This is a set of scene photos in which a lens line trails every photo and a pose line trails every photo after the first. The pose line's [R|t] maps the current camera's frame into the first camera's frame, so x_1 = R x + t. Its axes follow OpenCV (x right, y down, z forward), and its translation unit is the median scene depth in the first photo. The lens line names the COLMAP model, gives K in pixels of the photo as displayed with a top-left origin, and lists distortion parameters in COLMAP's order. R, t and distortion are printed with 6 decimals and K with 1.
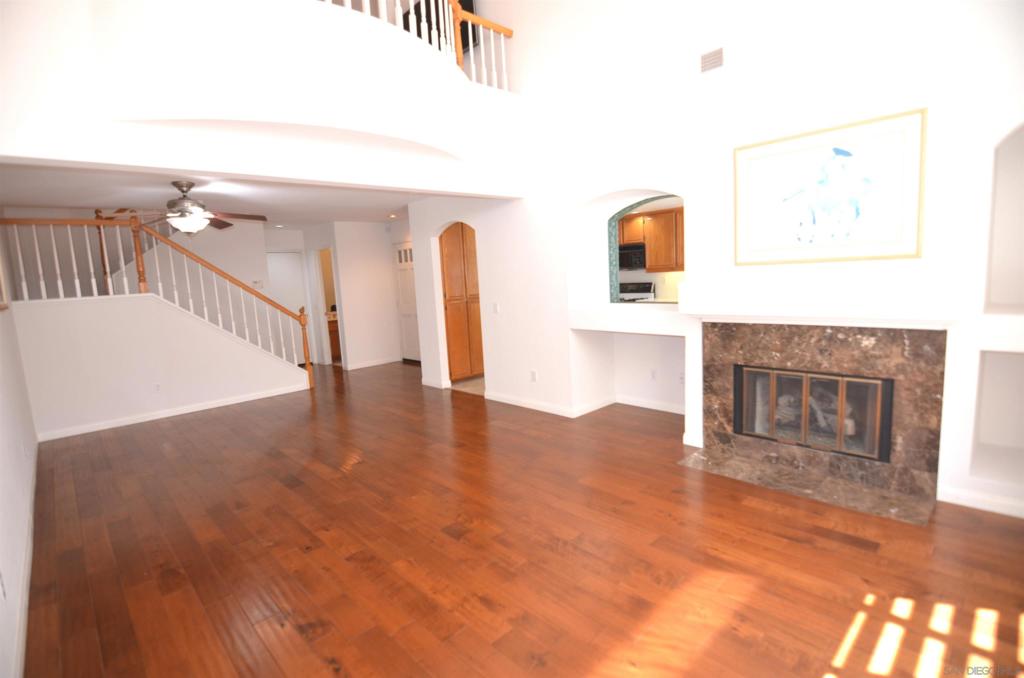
lens RADIAL K [[494.1, 0, 510.7], [0, 494.1, 341.0], [0, 0, 1]] dist [-0.008349, -0.007721]
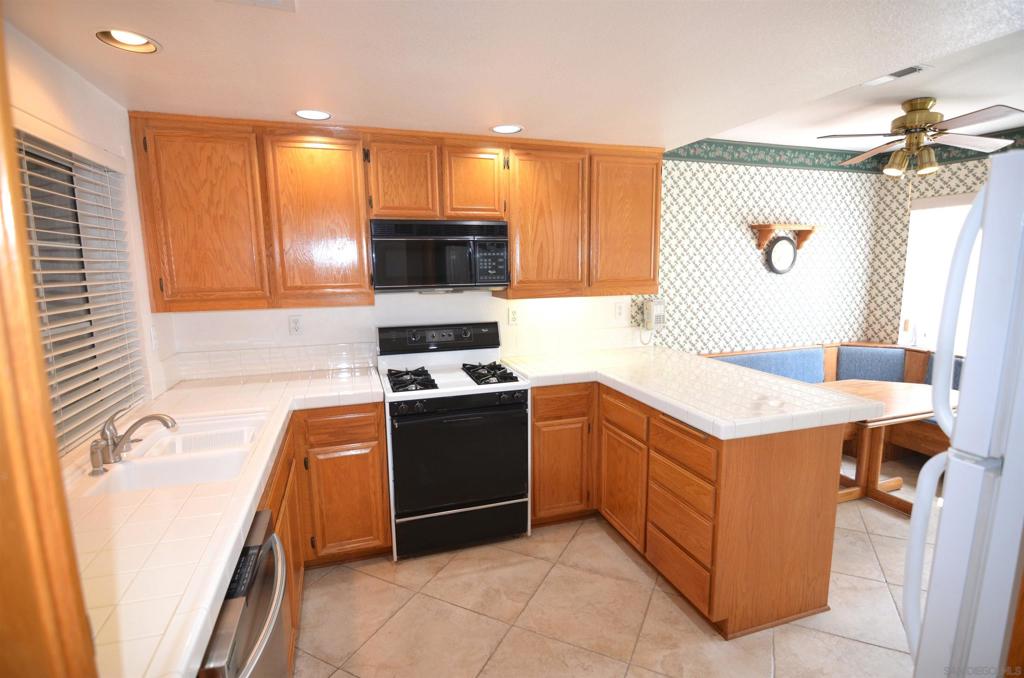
lens RADIAL K [[499.7, 0, 512.0], [0, 499.7, 339.0], [0, 0, 1]] dist [-0.009518, -0.009027]
pose [[0.421272, -0.085467, 0.902898, -0.158869], [0.112838, 0.992754, 0.041324, -0.241823], [-0.899887, 0.084473, 0.427863, 1.641935]]
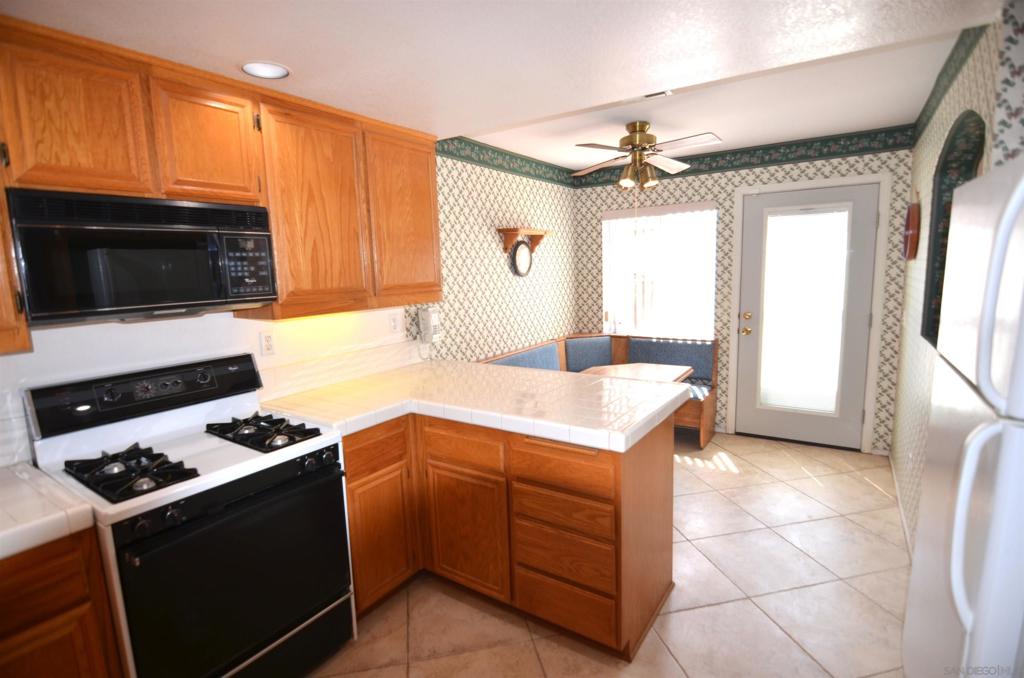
lens RADIAL K [[499.7, 0, 512.0], [0, 499.7, 339.0], [0, 0, 1]] dist [-0.009518, -0.009027]
pose [[-0.223189, -0.075248, 0.971866, -0.038369], [0.178671, 0.976967, 0.116675, -0.268096], [-0.958261, 0.199685, -0.204603, 1.841805]]
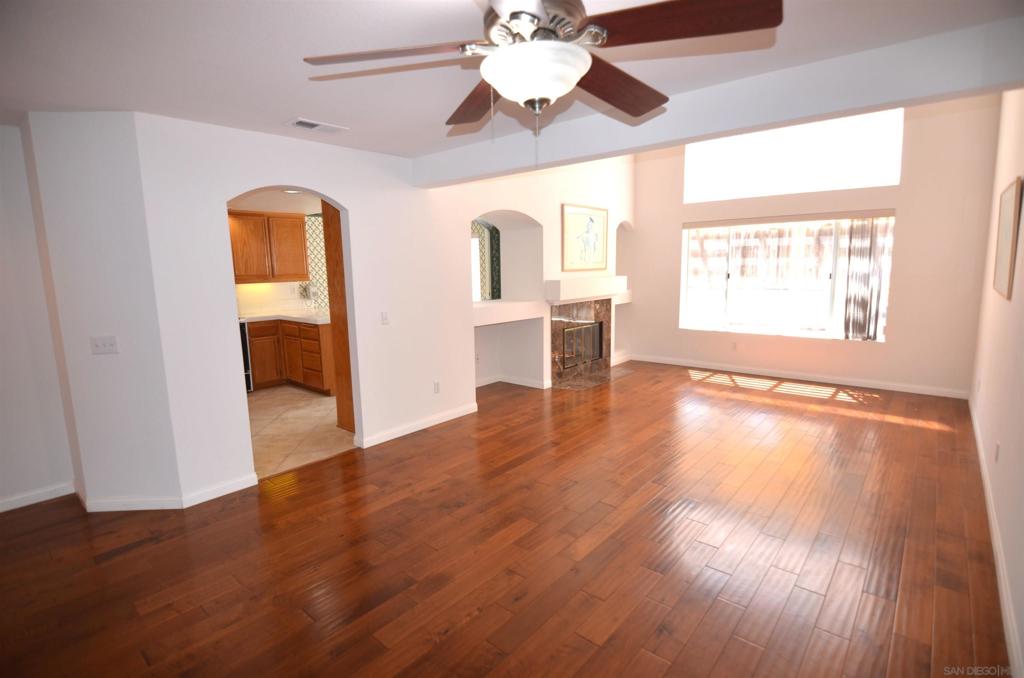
lens RADIAL K [[494.1, 0, 510.7], [0, 494.1, 341.0], [0, 0, 1]] dist [-0.008349, -0.007721]
pose [[-0.097373, -0.095919, 0.990615, -1.151575], [0.160959, 0.980724, 0.110782, -0.121987], [-0.982146, 0.170235, -0.080057, 1.237725]]
